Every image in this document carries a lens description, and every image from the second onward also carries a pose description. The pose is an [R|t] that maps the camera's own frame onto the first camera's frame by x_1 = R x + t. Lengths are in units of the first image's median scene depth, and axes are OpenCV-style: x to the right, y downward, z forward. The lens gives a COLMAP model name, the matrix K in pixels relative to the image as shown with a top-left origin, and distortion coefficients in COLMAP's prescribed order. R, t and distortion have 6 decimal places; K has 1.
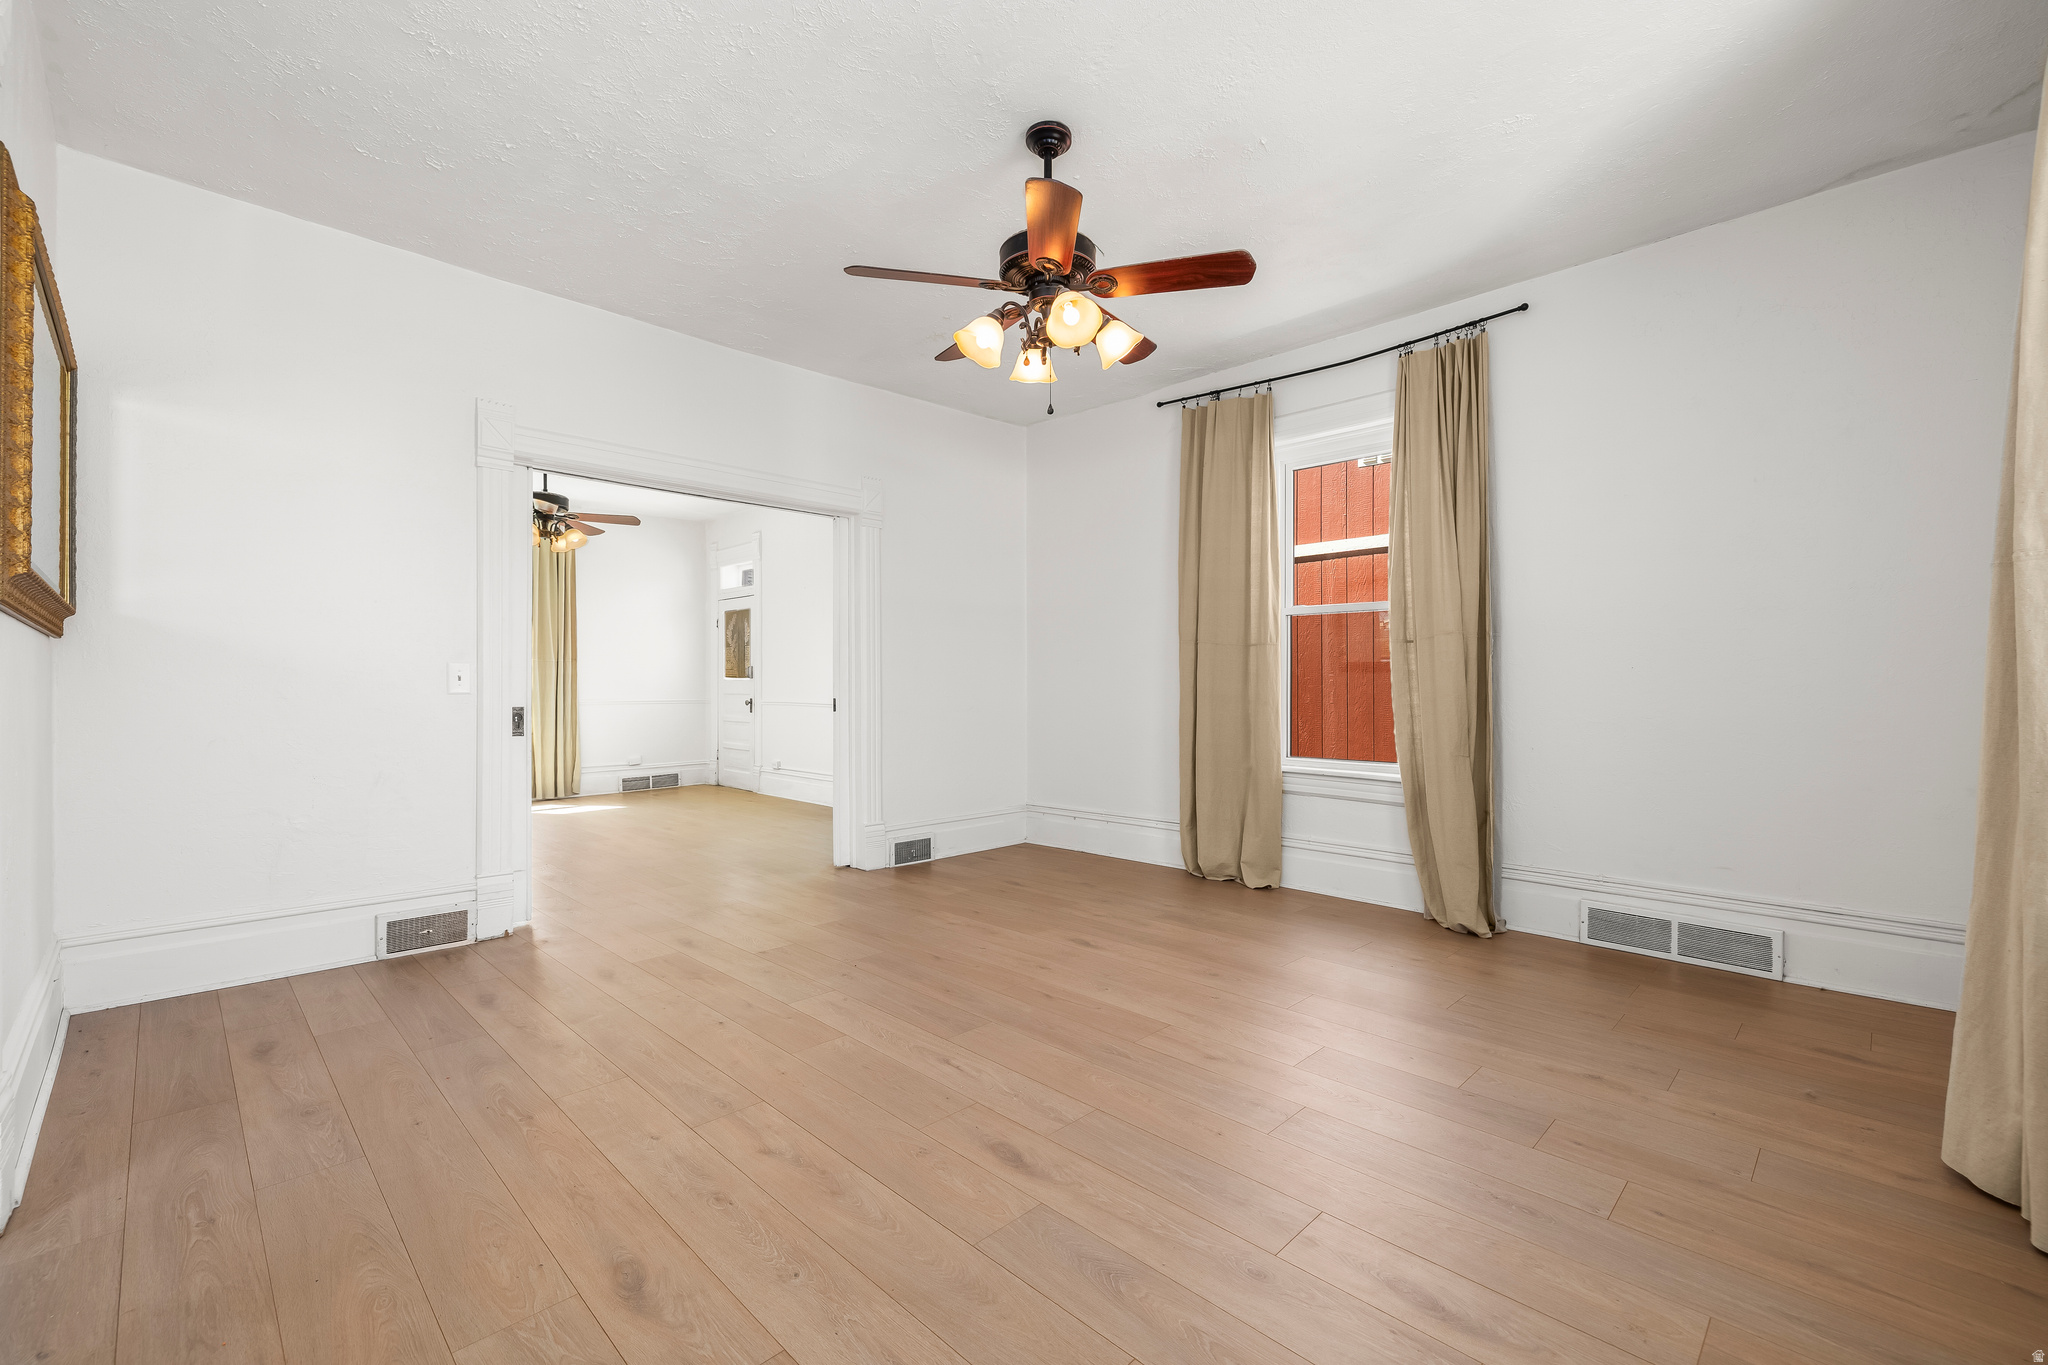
lens RADIAL K [[898.8, 0, 1010.2], [0, 898.8, 683.9], [0, 0, 1]] dist [0.001736, 0.000369]
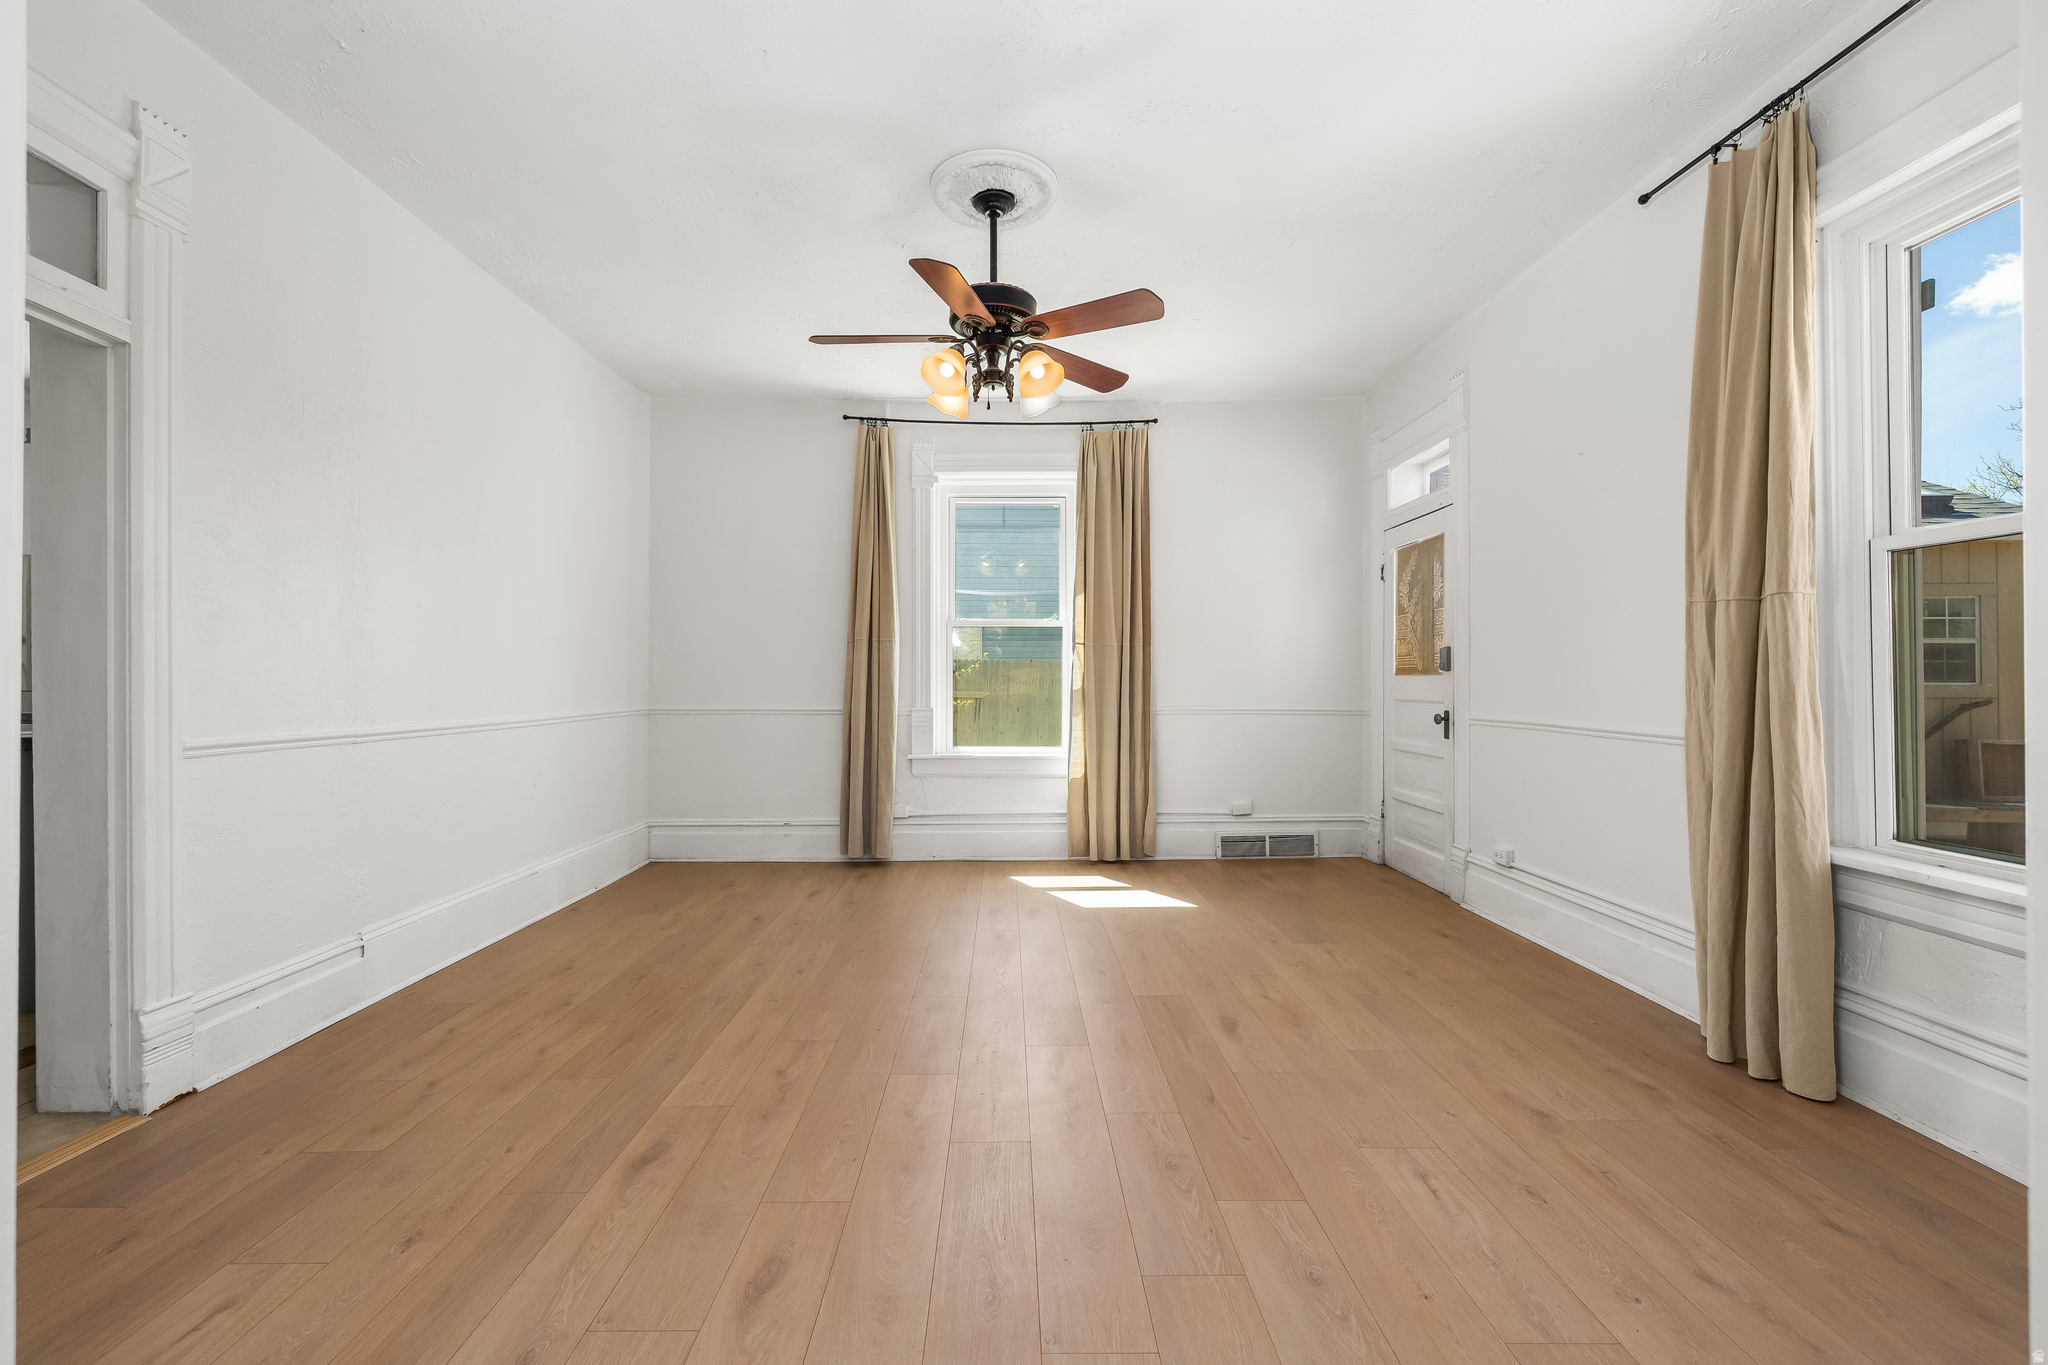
lens RADIAL K [[898.8, 0, 1014.1], [0, 898.8, 687.3], [0, 0, 1]] dist [0.001736, 0.000369]
pose [[0.741068, -0.000085, -0.671430, -0.125652], [-0.001757, 0.999996, -0.002066, 0.005668], [0.671428, 0.002711, 0.741065, 0.450617]]
